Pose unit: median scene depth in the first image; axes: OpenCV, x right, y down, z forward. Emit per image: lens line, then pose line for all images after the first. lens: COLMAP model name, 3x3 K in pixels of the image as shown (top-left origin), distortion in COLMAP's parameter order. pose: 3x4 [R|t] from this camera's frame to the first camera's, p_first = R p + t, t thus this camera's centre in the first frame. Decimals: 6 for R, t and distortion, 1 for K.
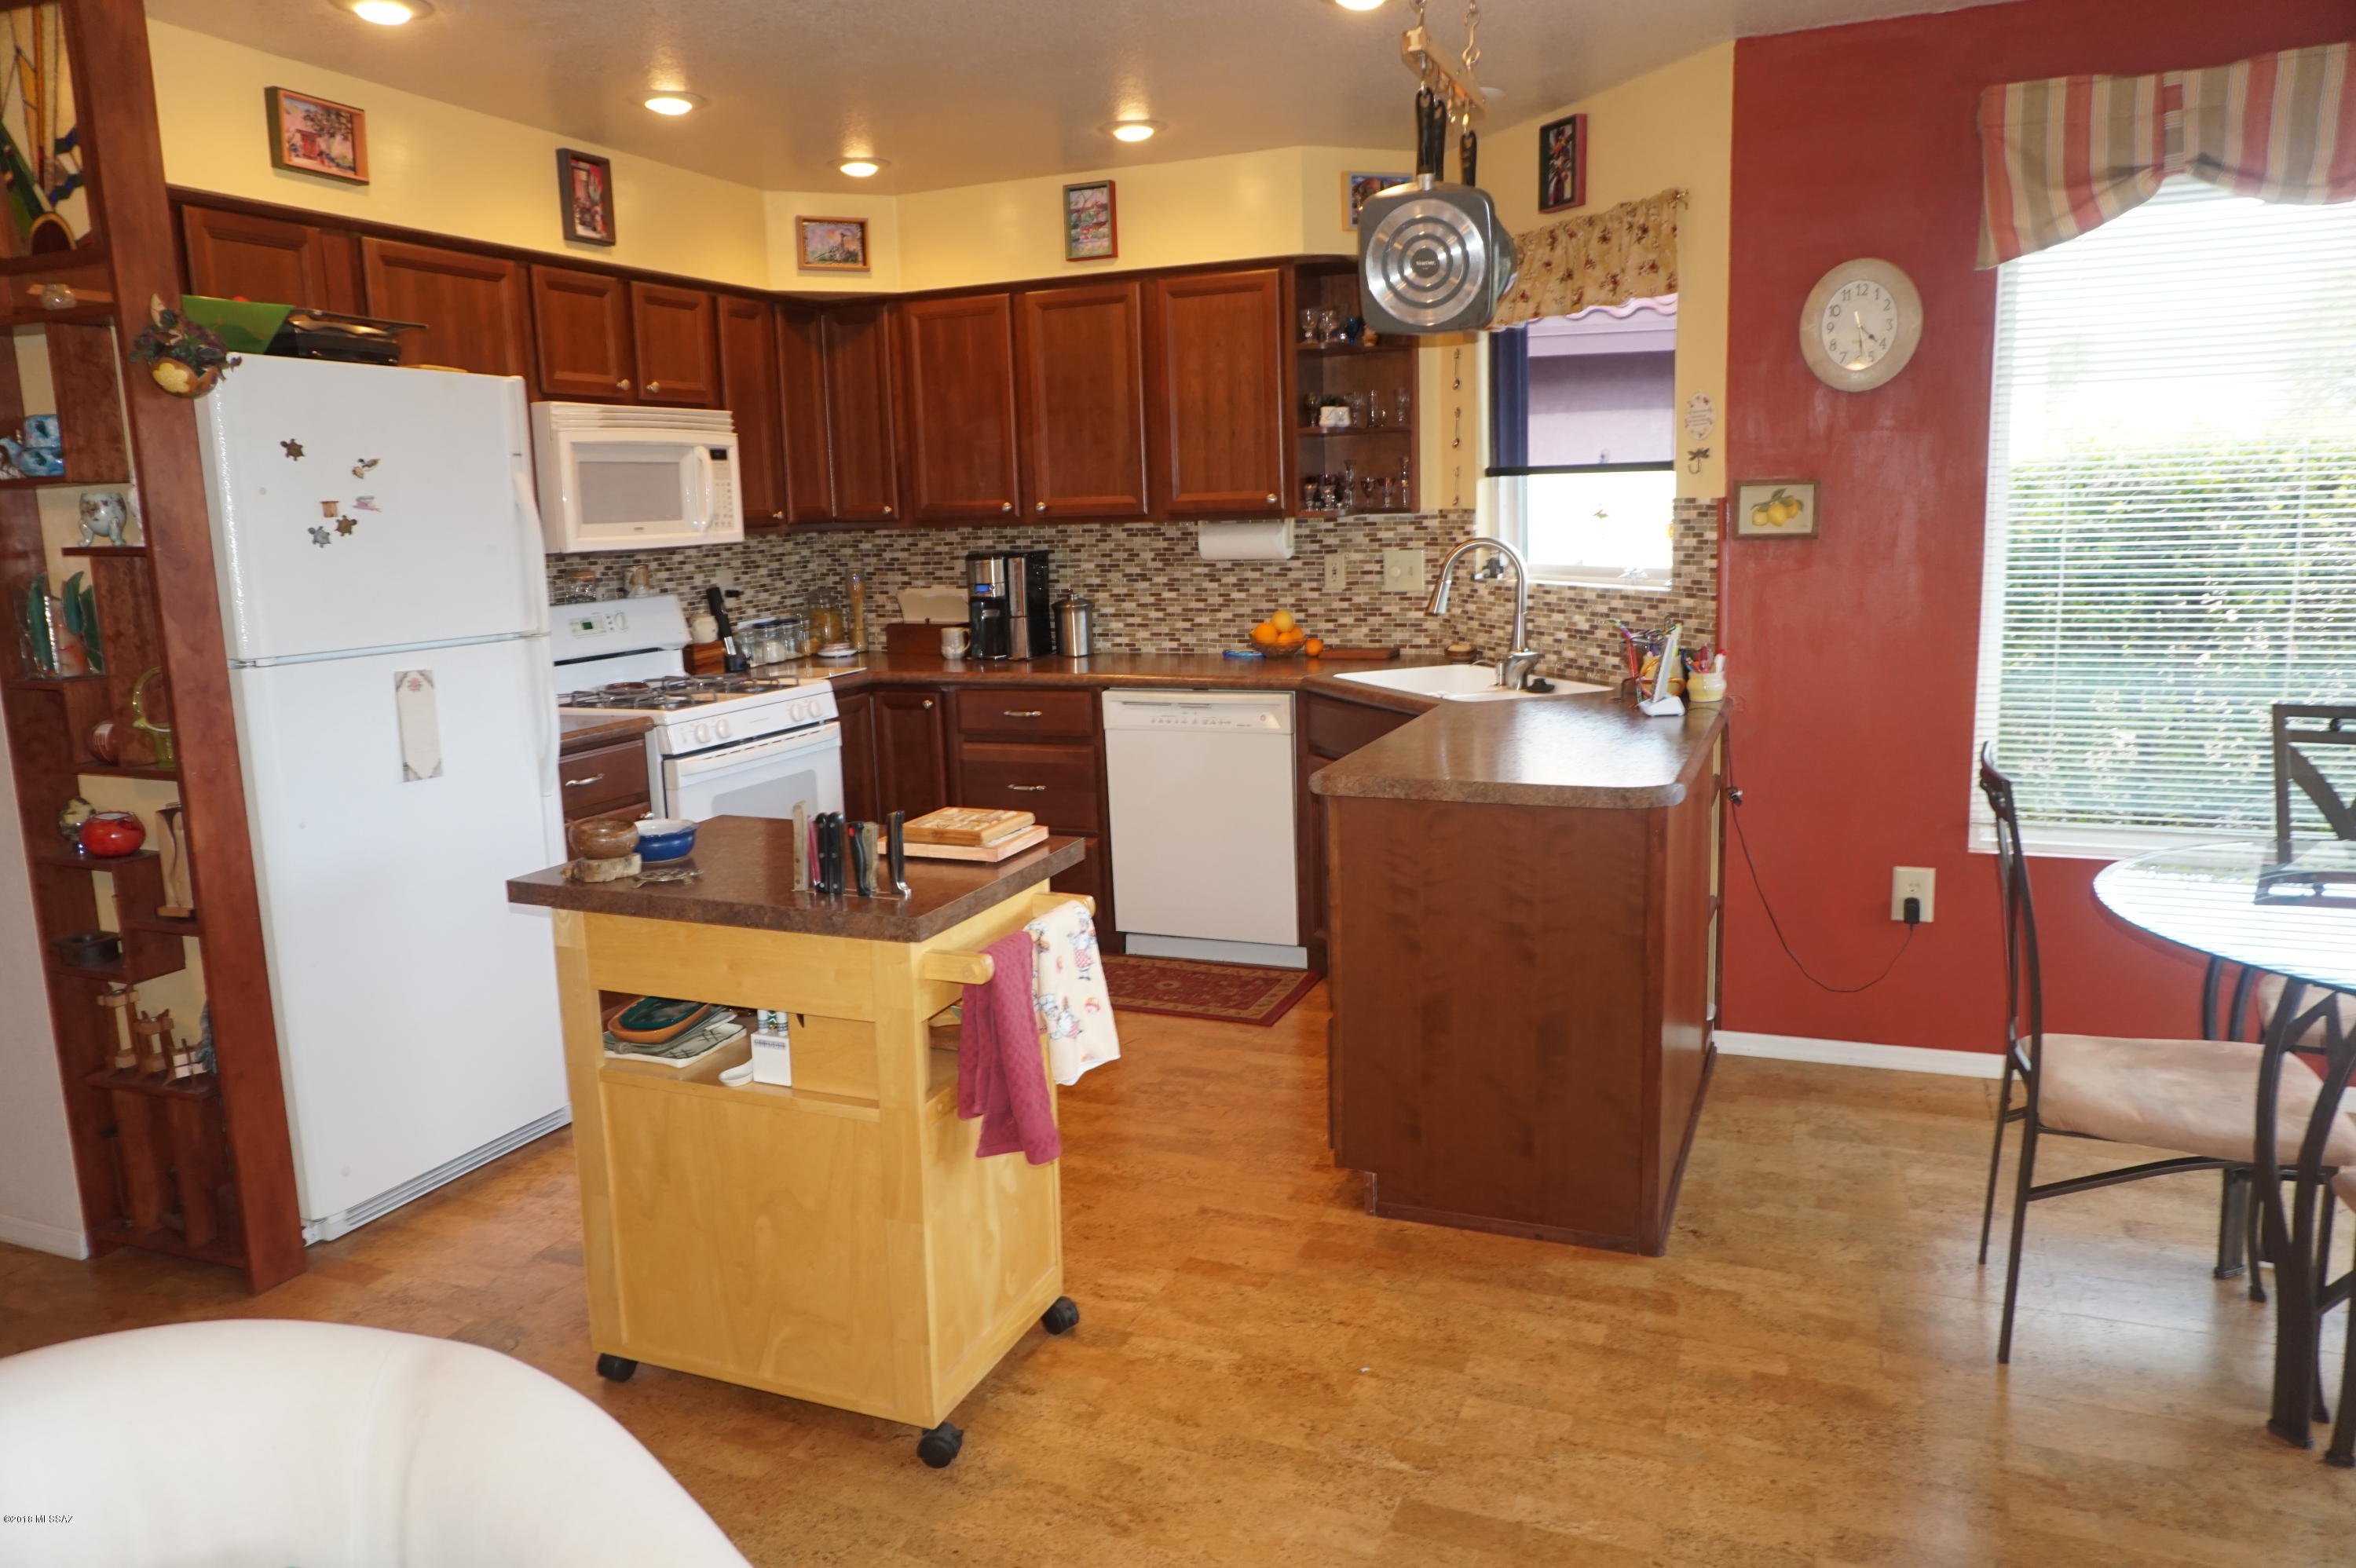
lens RADIAL K [[1591.9, 0, 1178.0], [0, 1591.9, 784.0], [0, 0, 1]] dist [-0.044946, 0.038501]
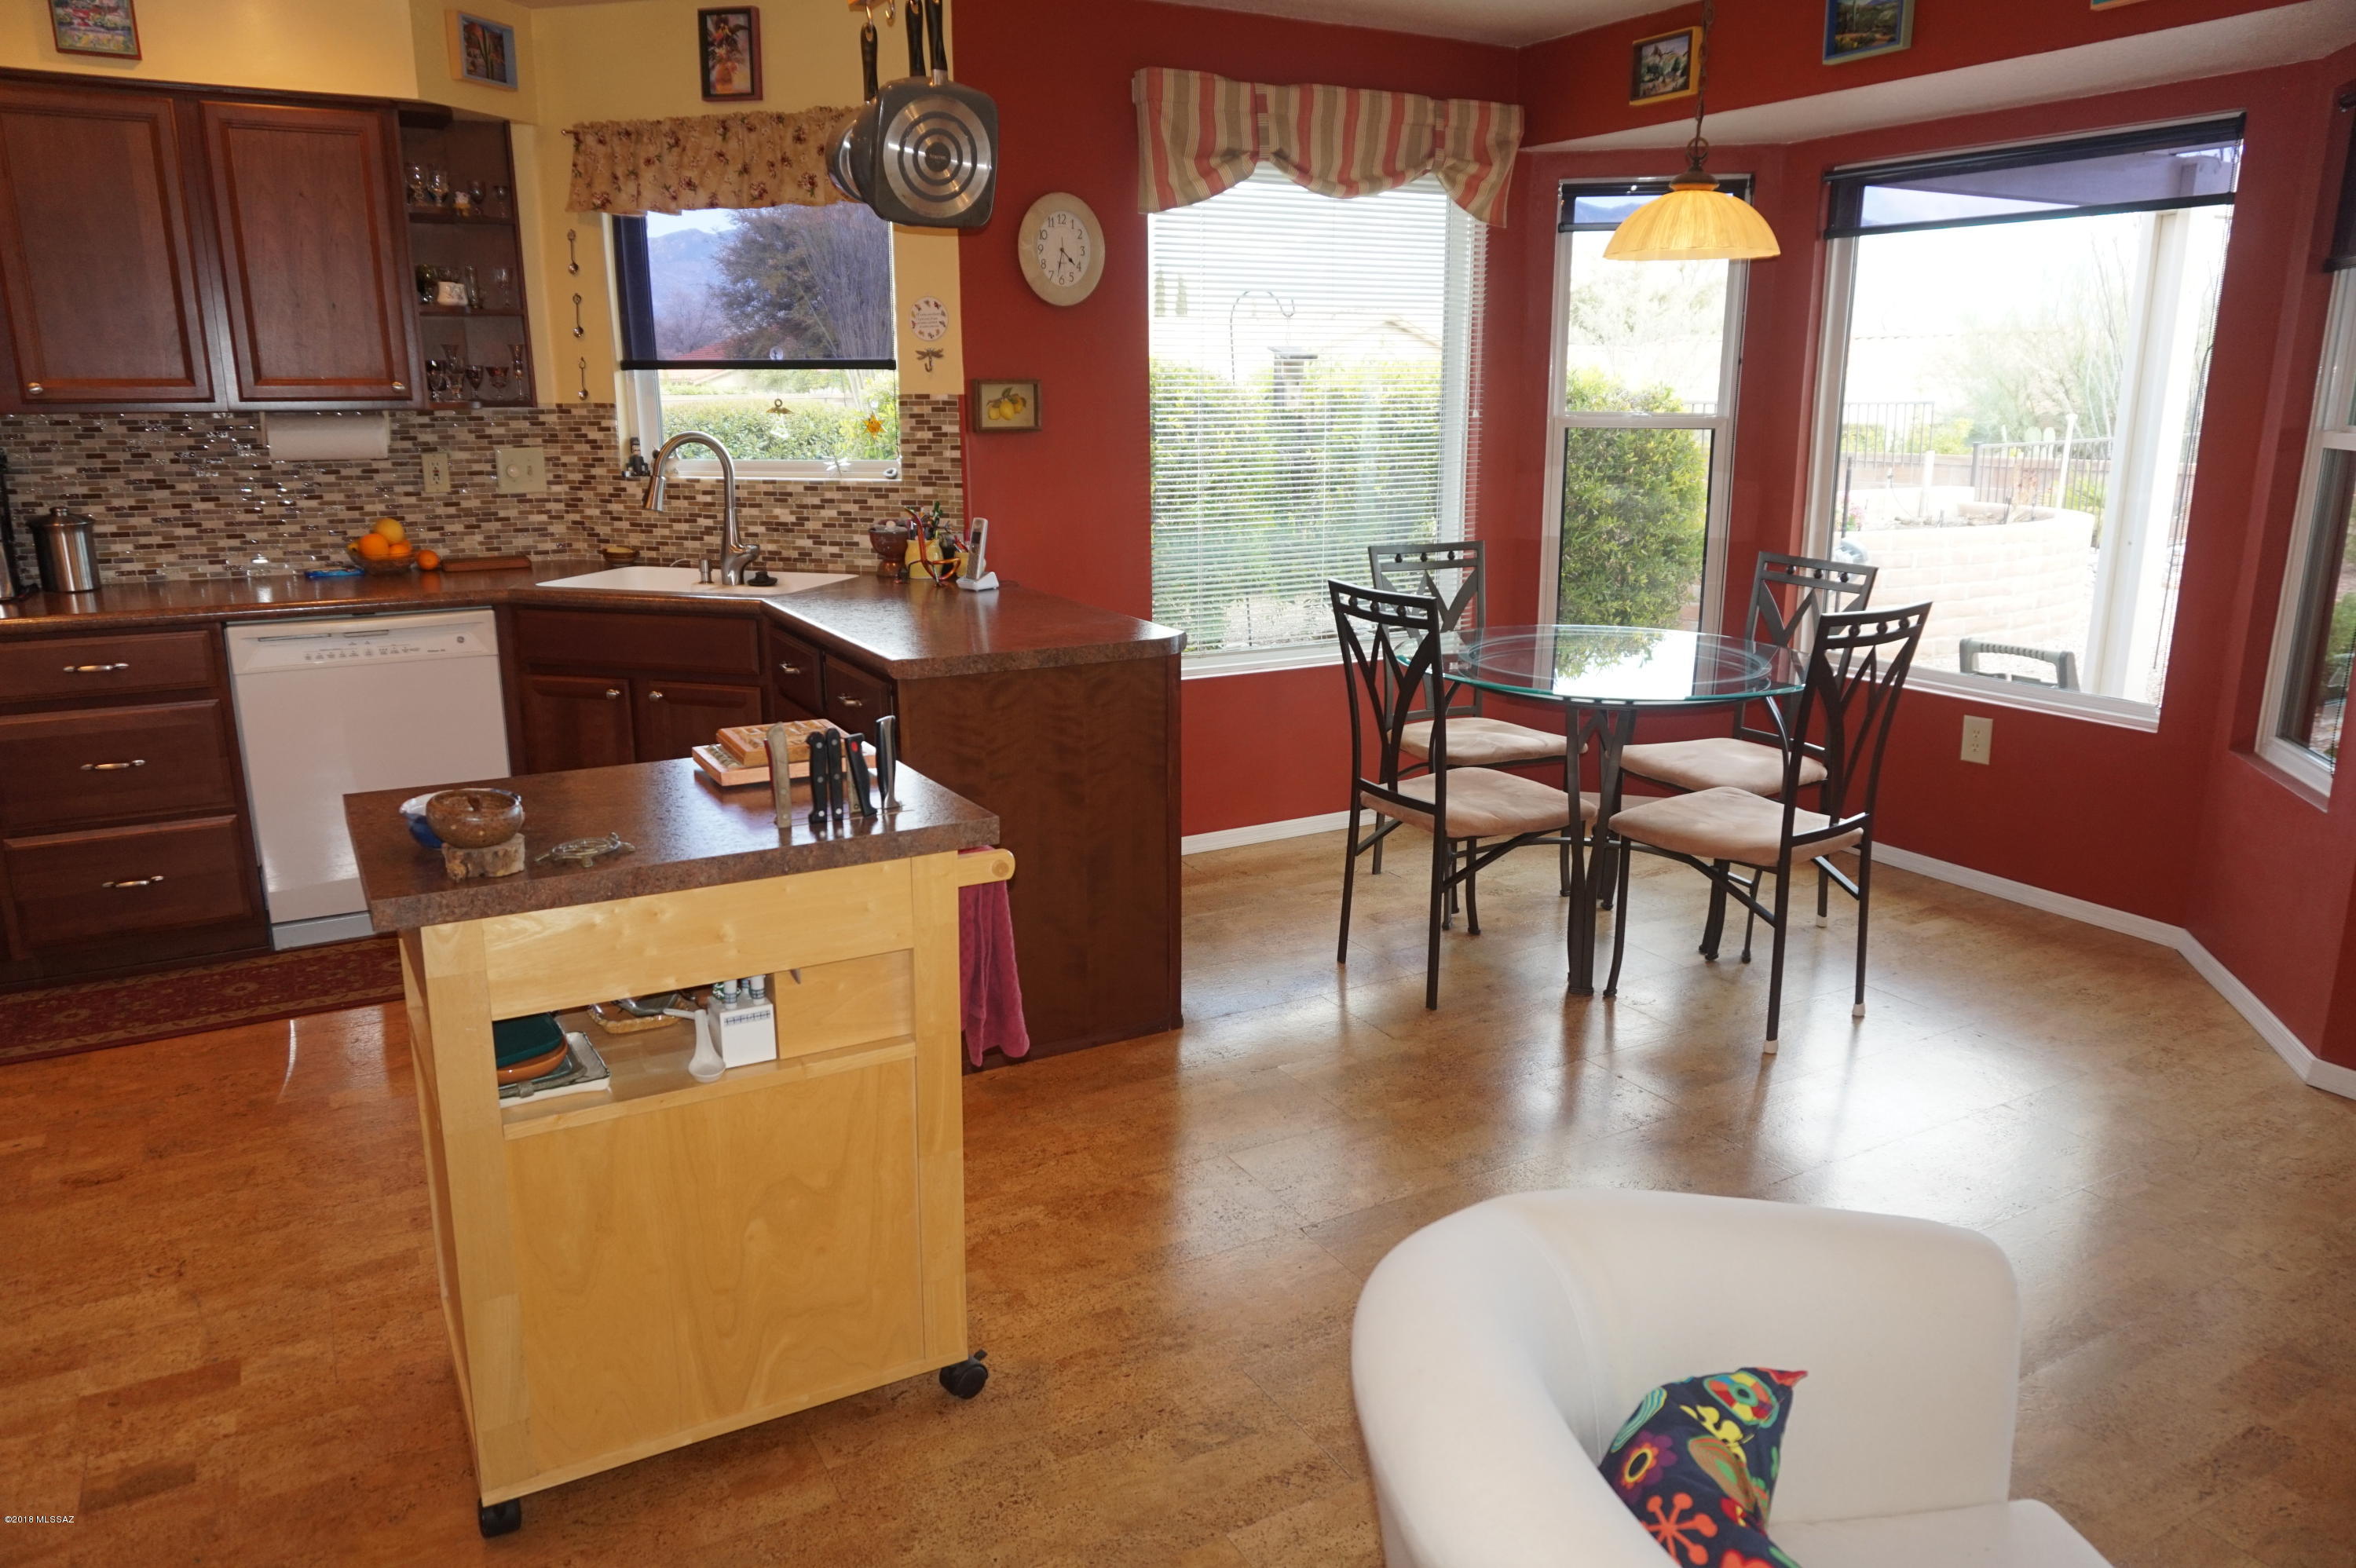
lens RADIAL K [[1591.9, 0, 1178.0], [0, 1591.9, 784.0], [0, 0, 1]] dist [-0.044946, 0.038501]
pose [[0.617956, -0.159910, 0.769778, -0.356056], [0.118273, 0.986863, 0.110061, -0.011293], [-0.777266, 0.023031, 0.628751, 0.138895]]
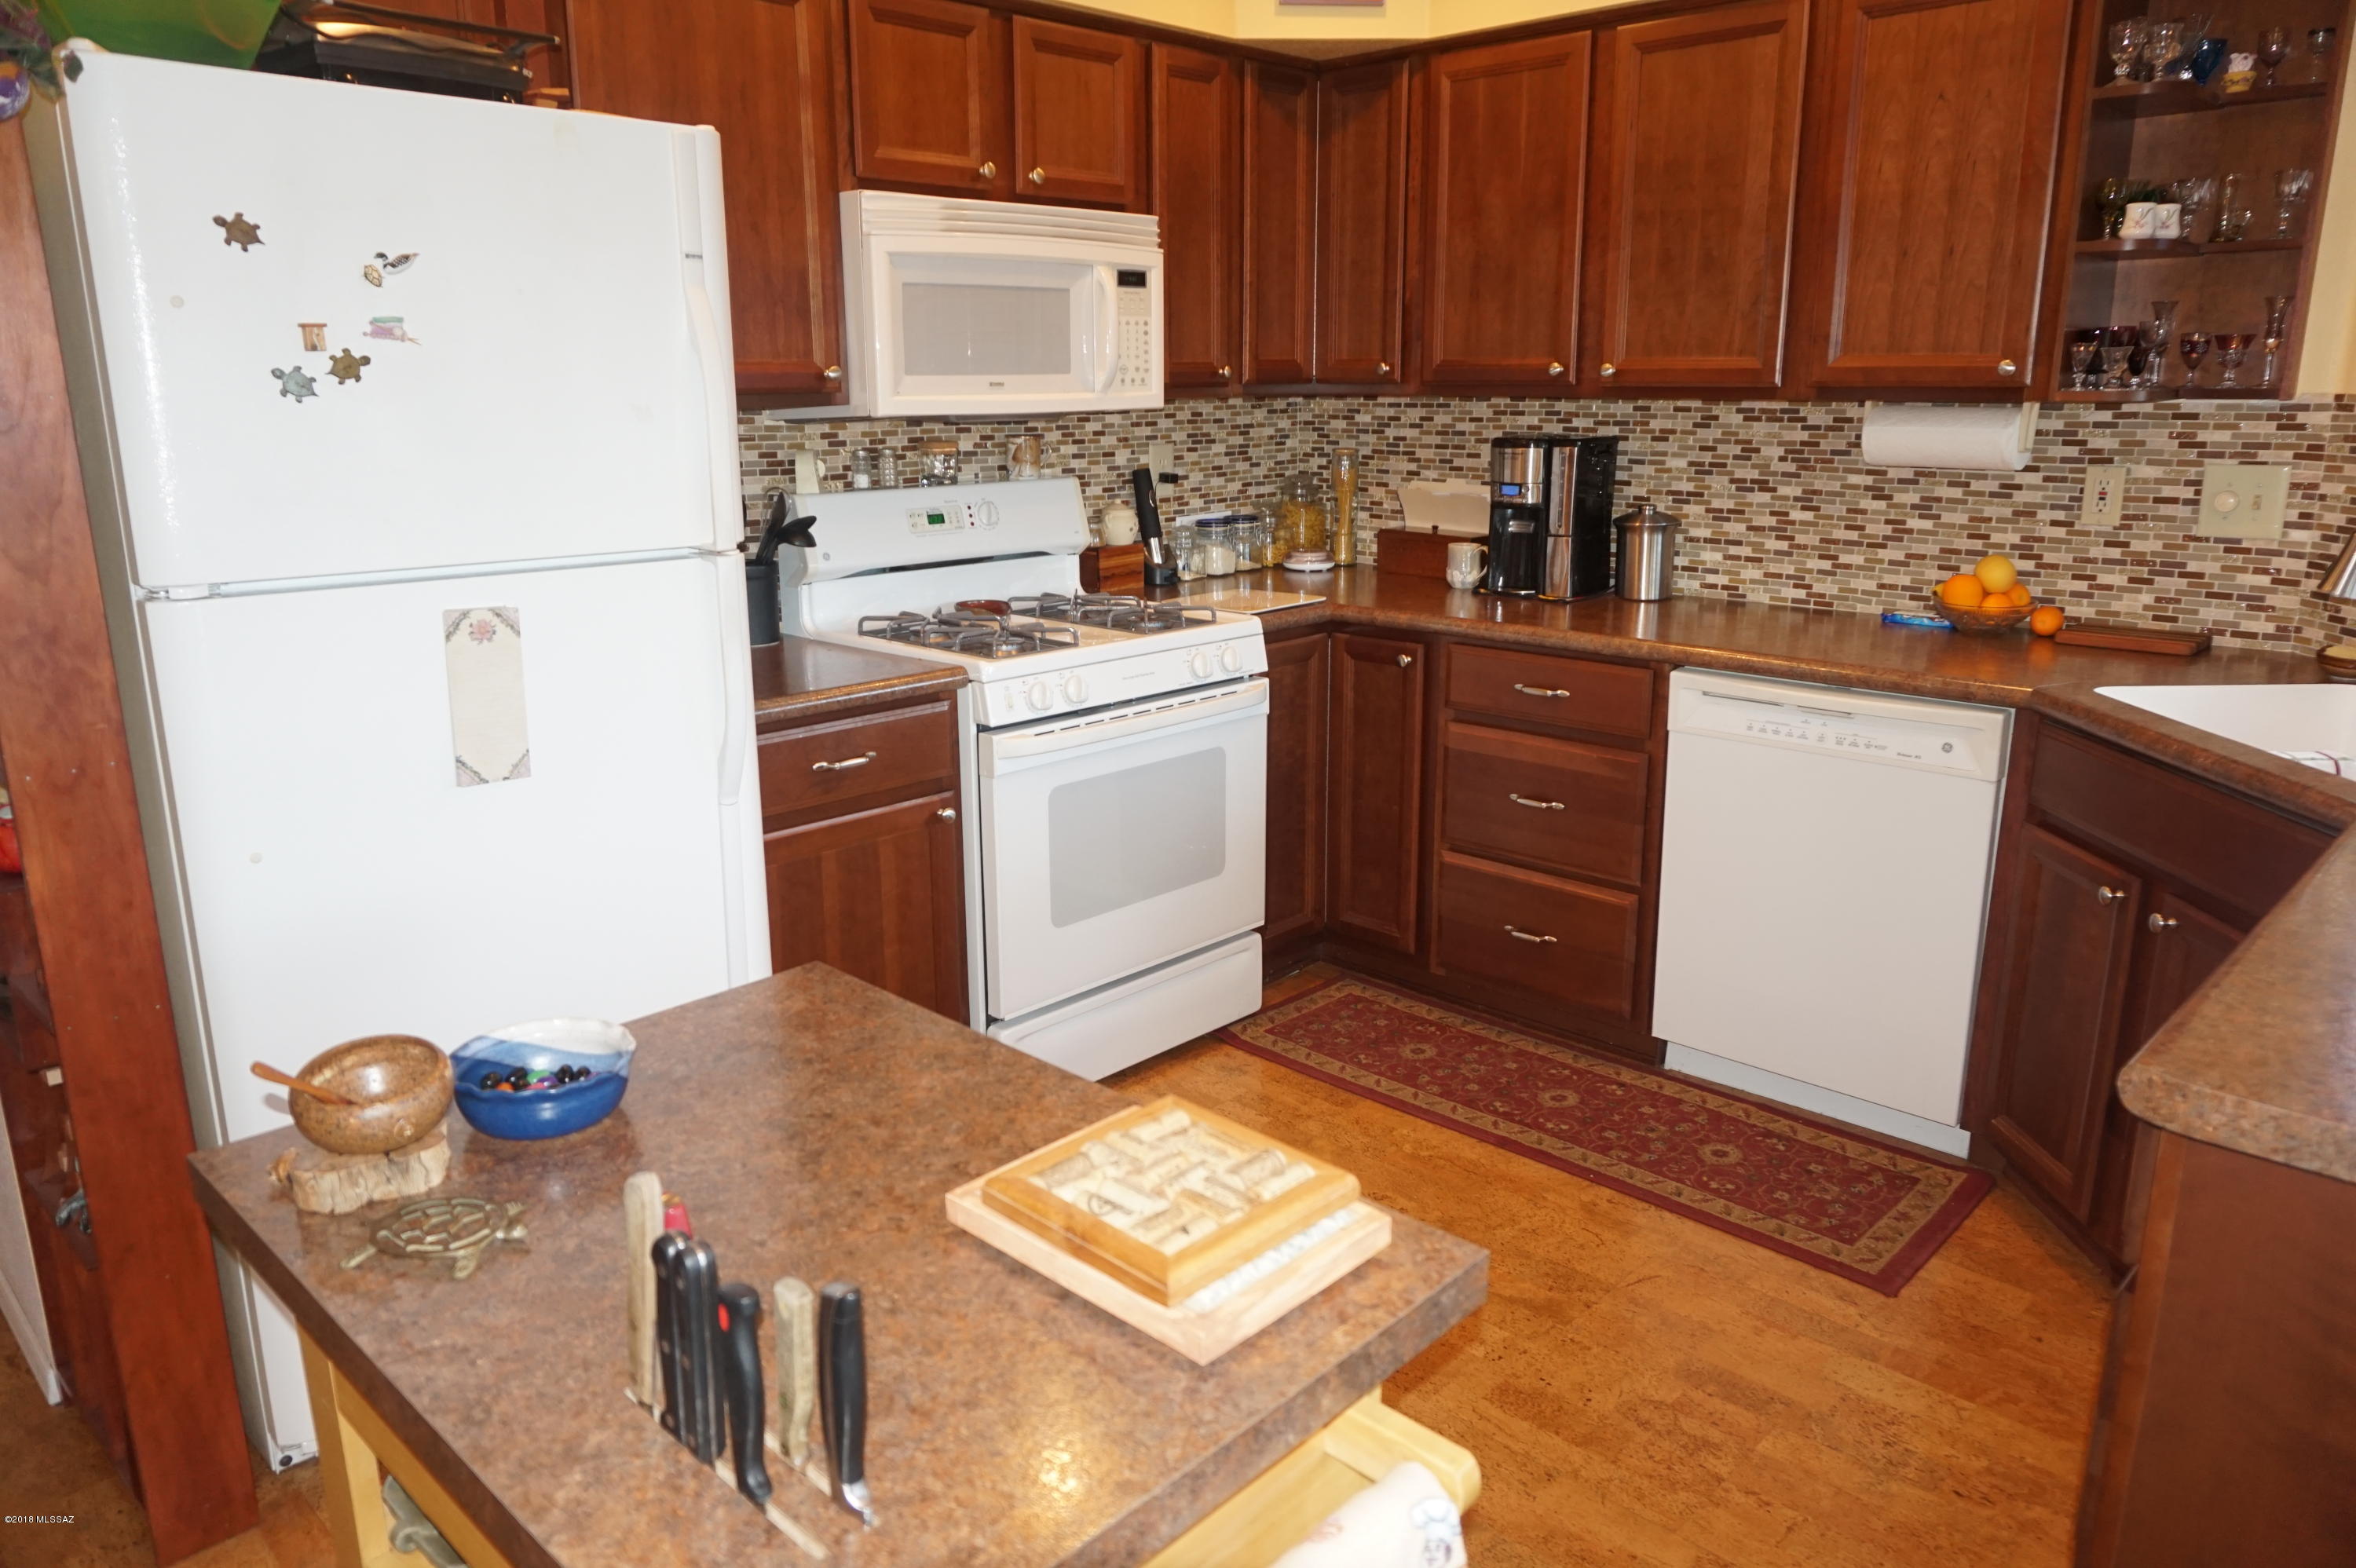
lens RADIAL K [[1591.9, 0, 1178.0], [0, 1591.9, 784.0], [0, 0, 1]] dist [-0.044946, 0.038501]
pose [[0.929637, 0.115418, -0.349935, -0.003970], [-0.086089, 0.991427, 0.098295, -0.056511], [0.358279, -0.061253, 0.931603, 0.333094]]
